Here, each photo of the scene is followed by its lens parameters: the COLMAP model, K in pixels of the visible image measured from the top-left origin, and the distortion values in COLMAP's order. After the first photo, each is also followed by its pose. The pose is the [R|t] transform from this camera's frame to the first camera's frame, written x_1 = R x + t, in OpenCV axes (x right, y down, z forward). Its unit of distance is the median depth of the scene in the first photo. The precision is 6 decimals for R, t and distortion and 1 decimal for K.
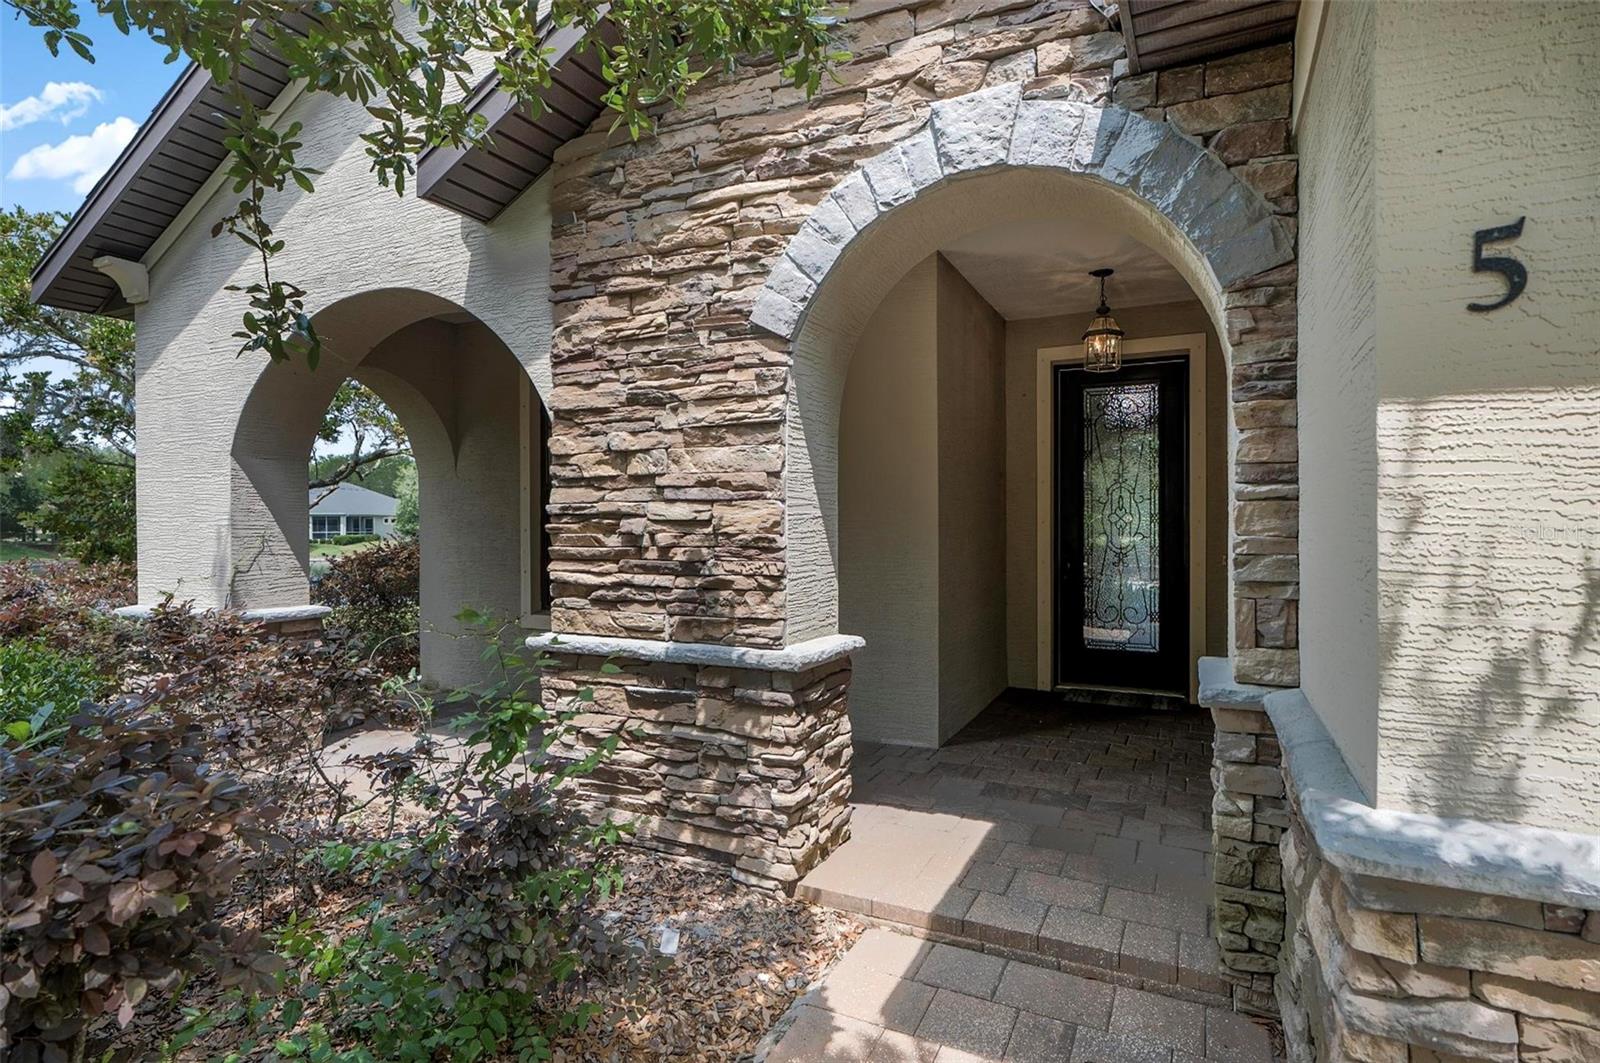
lens RADIAL K [[819.0, 0, 804.8], [0, 819.0, 531.0], [0, 0, 1]] dist [0.000711, 0.000307]
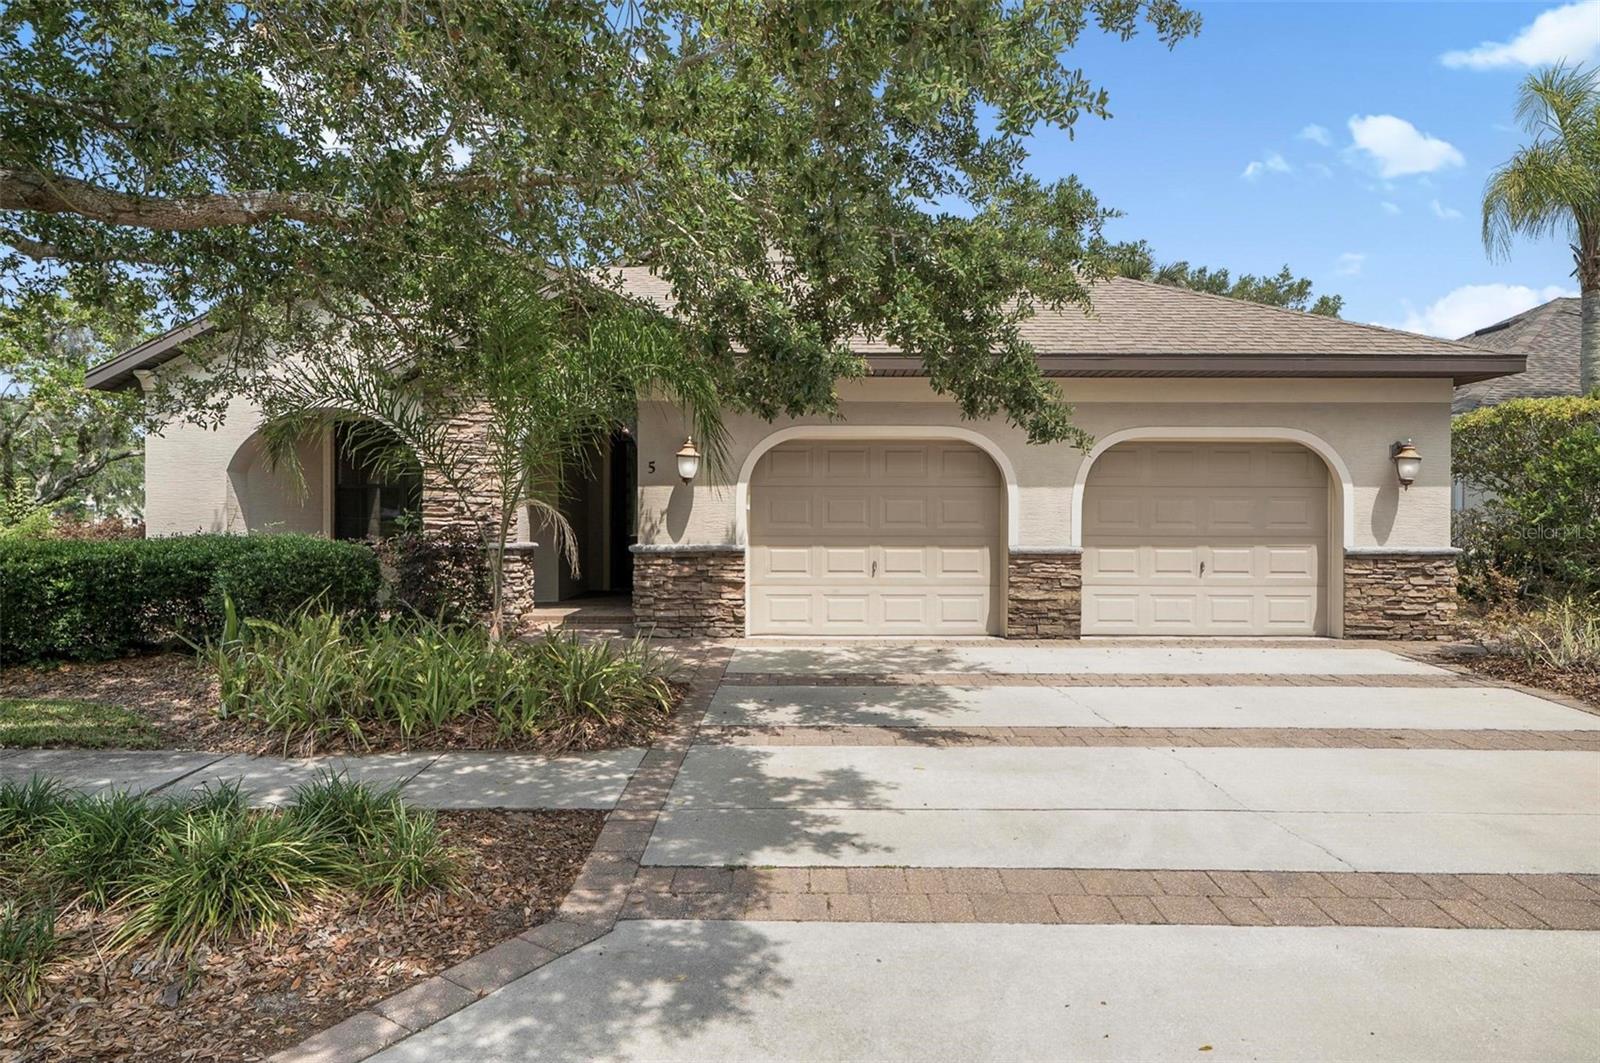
lens RADIAL K [[980.2, 0, 801.2], [0, 980.2, 526.0], [0, 0, 1]] dist [-0.006954, 0.000083]
pose [[0.902015, 0.002487, 0.431699, -0.630538], [0.000115, 0.999982, -0.006002, 0.093216], [-0.431706, 0.005464, 0.901998, -2.739130]]
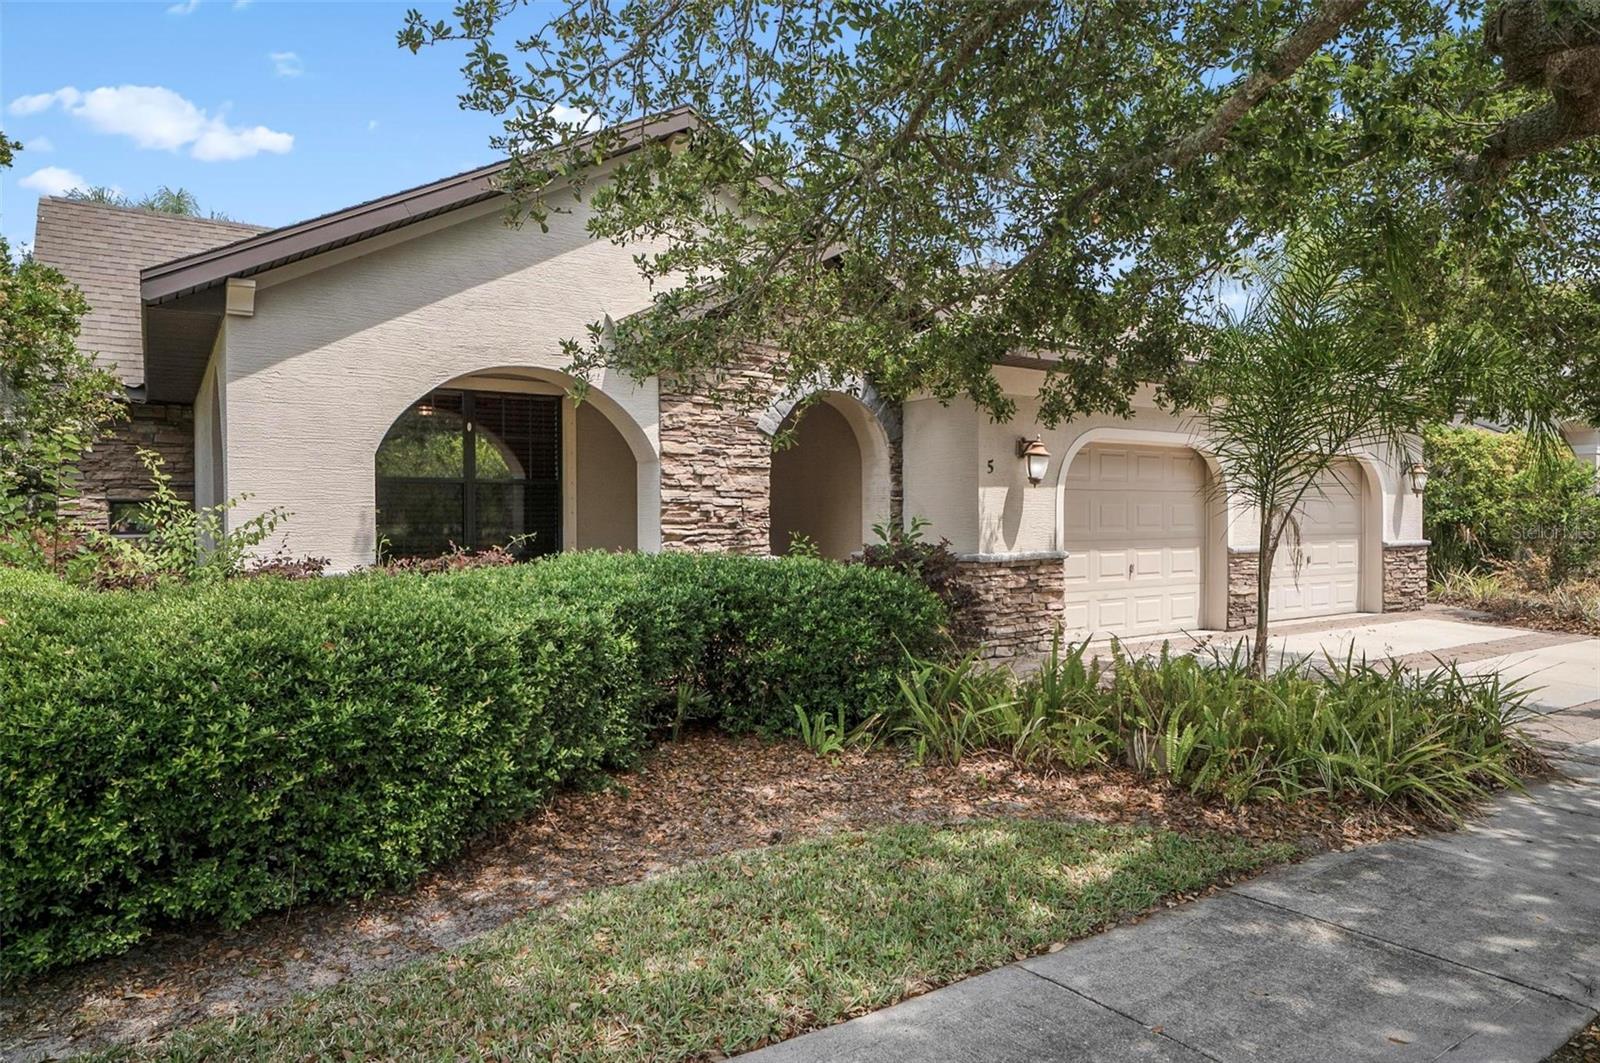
lens RADIAL K [[980.2, 0, 798.5], [0, 980.2, 532.7], [0, 0, 1]] dist [-0.006954, 0.000083]
pose [[0.513127, -0.012360, 0.858223, -2.424305], [0.012873, 0.999895, 0.006704, 0.048089], [-0.858216, 0.007608, 0.513232, -0.611359]]
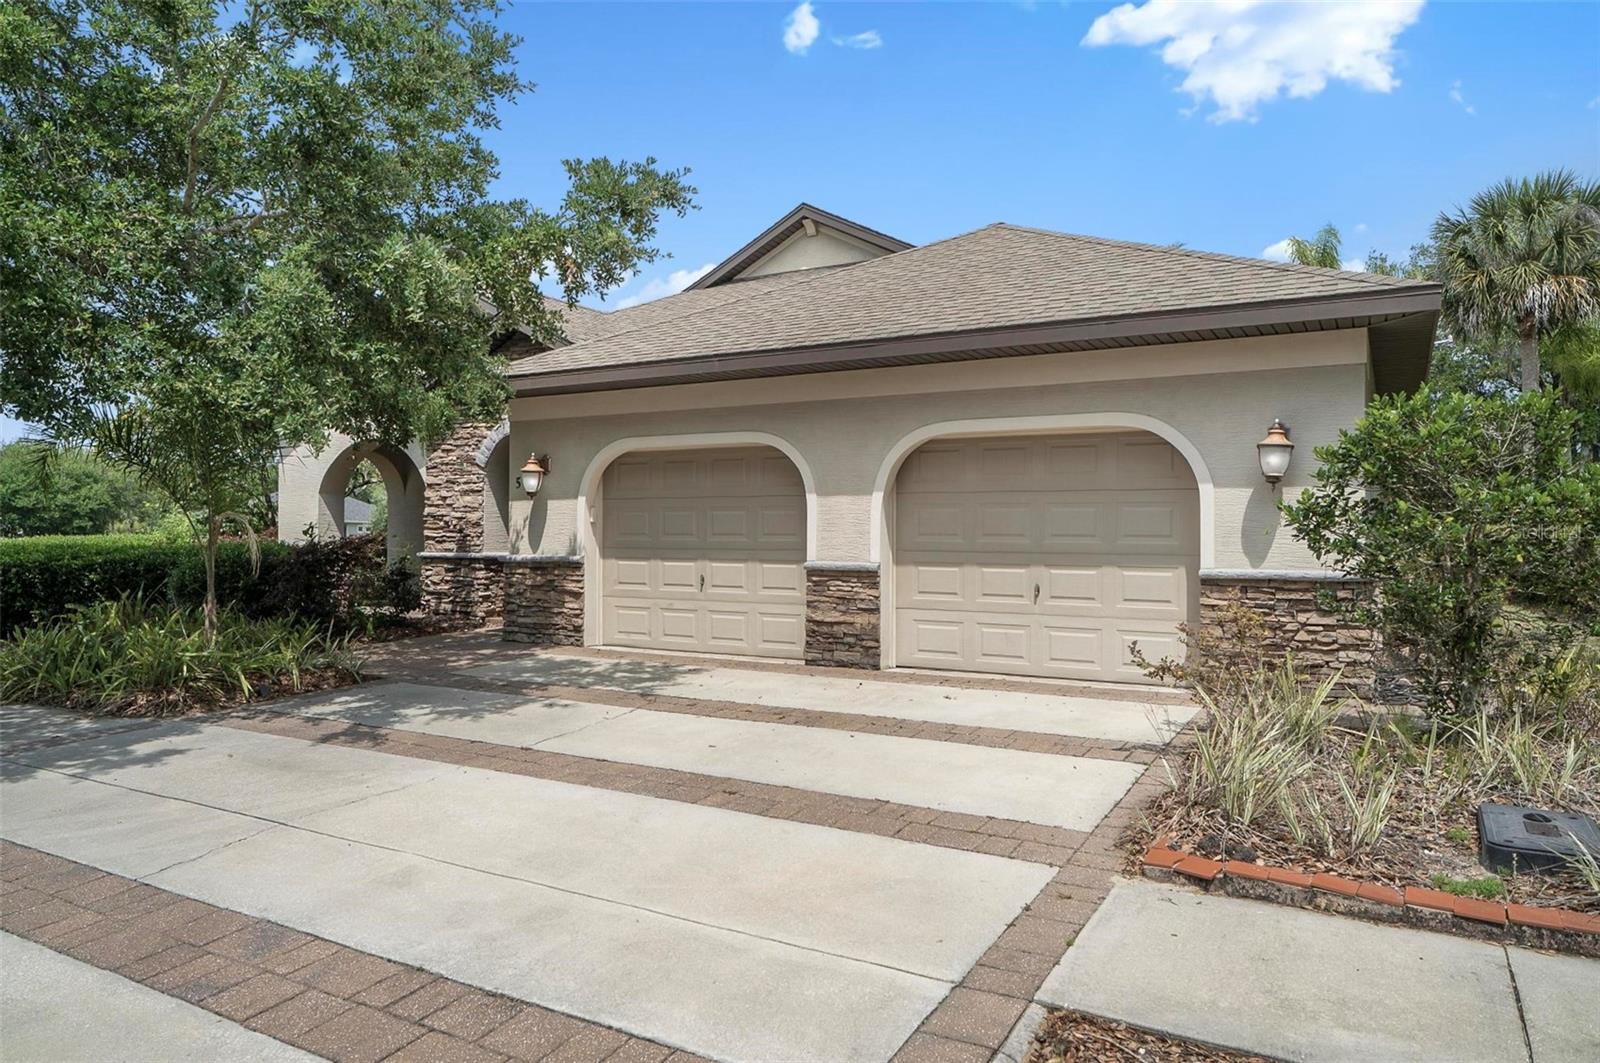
lens RADIAL K [[1034.4, 0, 804.1], [0, 1034.4, 522.3], [0, 0, 1]] dist [-0.019501, 0.000466]
pose [[0.997790, 0.006841, -0.066093, 1.562060], [-0.008413, 0.999688, -0.023531, 0.096909], [0.065911, 0.024035, 0.997536, -3.187657]]
